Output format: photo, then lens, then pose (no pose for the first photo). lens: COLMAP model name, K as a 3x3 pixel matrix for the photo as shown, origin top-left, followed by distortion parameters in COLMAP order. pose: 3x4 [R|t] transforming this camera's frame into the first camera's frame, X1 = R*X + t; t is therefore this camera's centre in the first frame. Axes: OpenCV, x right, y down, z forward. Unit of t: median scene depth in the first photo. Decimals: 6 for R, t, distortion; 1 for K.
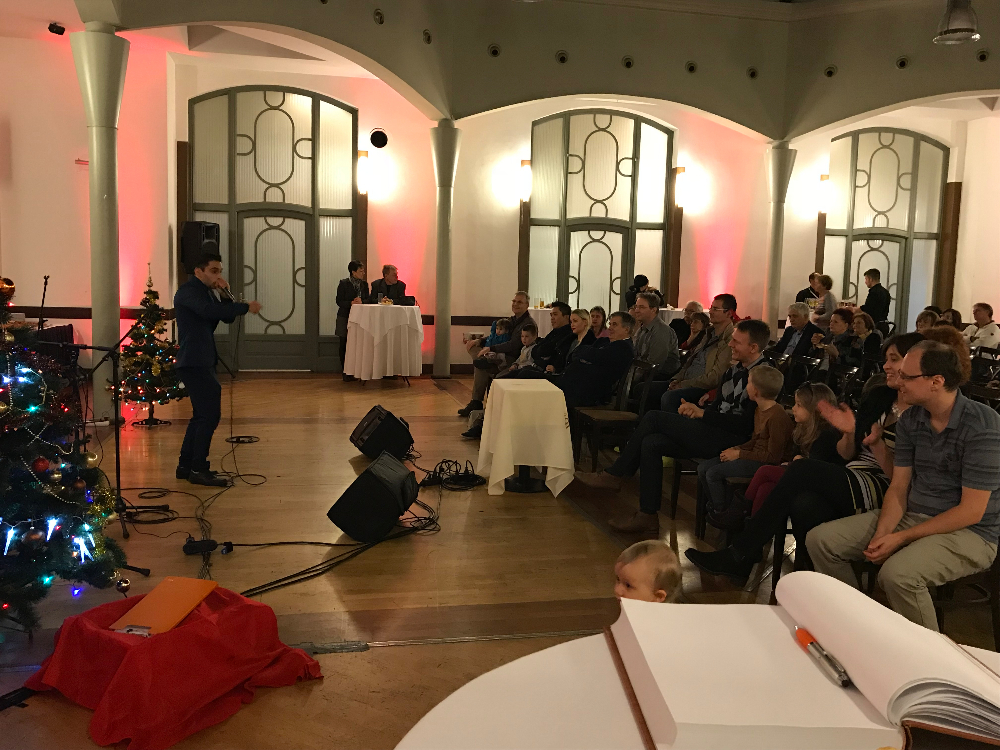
lens RADIAL K [[788.8, 0, 500.4], [0, 788.8, 360.2], [0, 0, 1]] dist [0.001154, 0.000014]
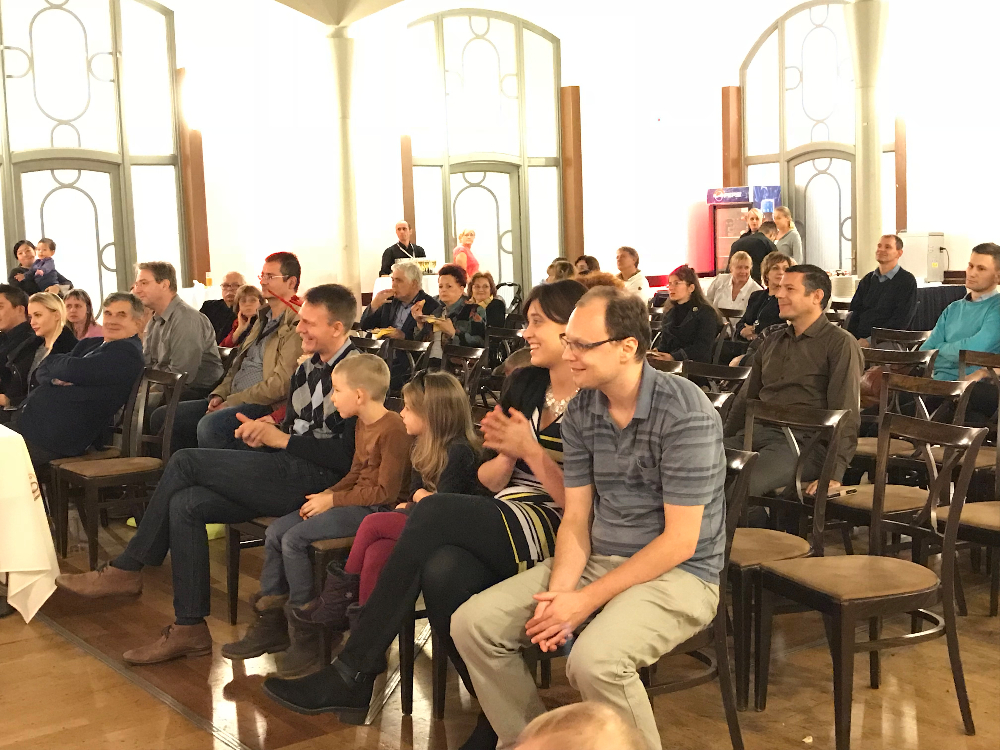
lens RADIAL K [[1497.3, 0, 500.0], [0, 1497.3, 375.0], [0, 0, 1]] dist [0.270425, -1.436529]
pose [[0.910644, -0.106210, 0.399308, -0.036193], [0.099446, 0.994329, 0.037684, -0.010612], [-0.401046, 0.005393, 0.916042, -0.132868]]
